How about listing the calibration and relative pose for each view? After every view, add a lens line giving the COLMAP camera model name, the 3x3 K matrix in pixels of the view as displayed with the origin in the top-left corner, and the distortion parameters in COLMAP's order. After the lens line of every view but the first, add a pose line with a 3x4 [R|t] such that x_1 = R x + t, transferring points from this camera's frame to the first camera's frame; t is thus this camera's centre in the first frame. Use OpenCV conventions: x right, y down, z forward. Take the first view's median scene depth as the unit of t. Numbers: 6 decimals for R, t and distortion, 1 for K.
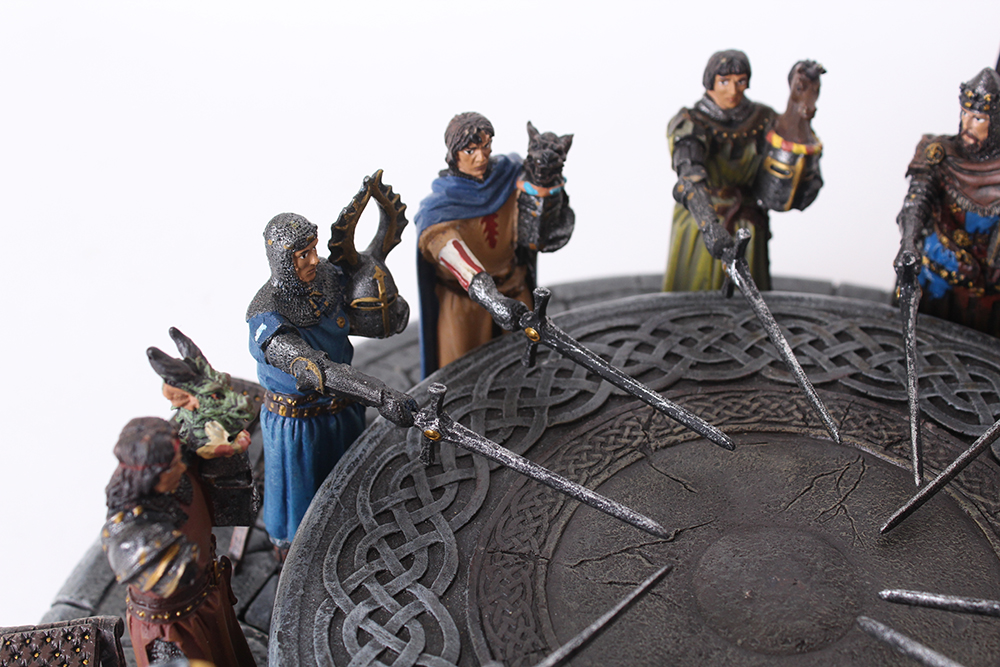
lens RADIAL K [[1554.2, 0, 501.9], [0, 1554.2, 333.0], [0, 0, 1]] dist [-0.008397, 0.000000]
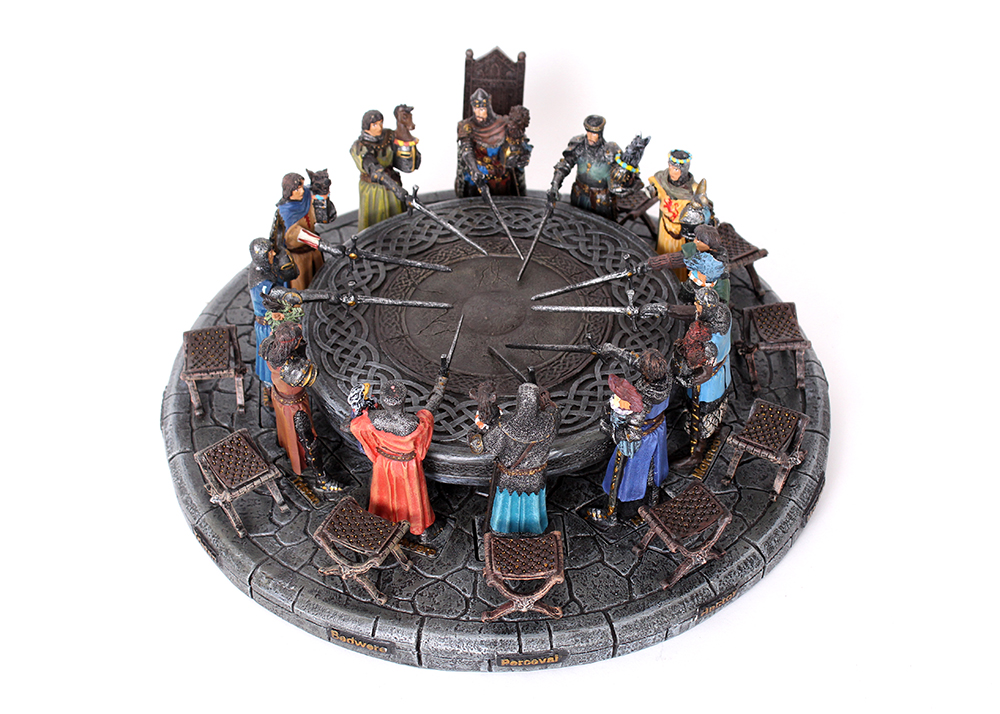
lens RADIAL K [[1902.1, 0, 497.0], [0, 1902.1, 354.9], [0, 0, 1]] dist [0.035631, 0.000000]
pose [[0.846824, -0.343483, 0.406090, -0.965488], [0.323479, 0.938671, 0.119403, -0.125670], [-0.422198, 0.030249, 0.905999, -1.599539]]
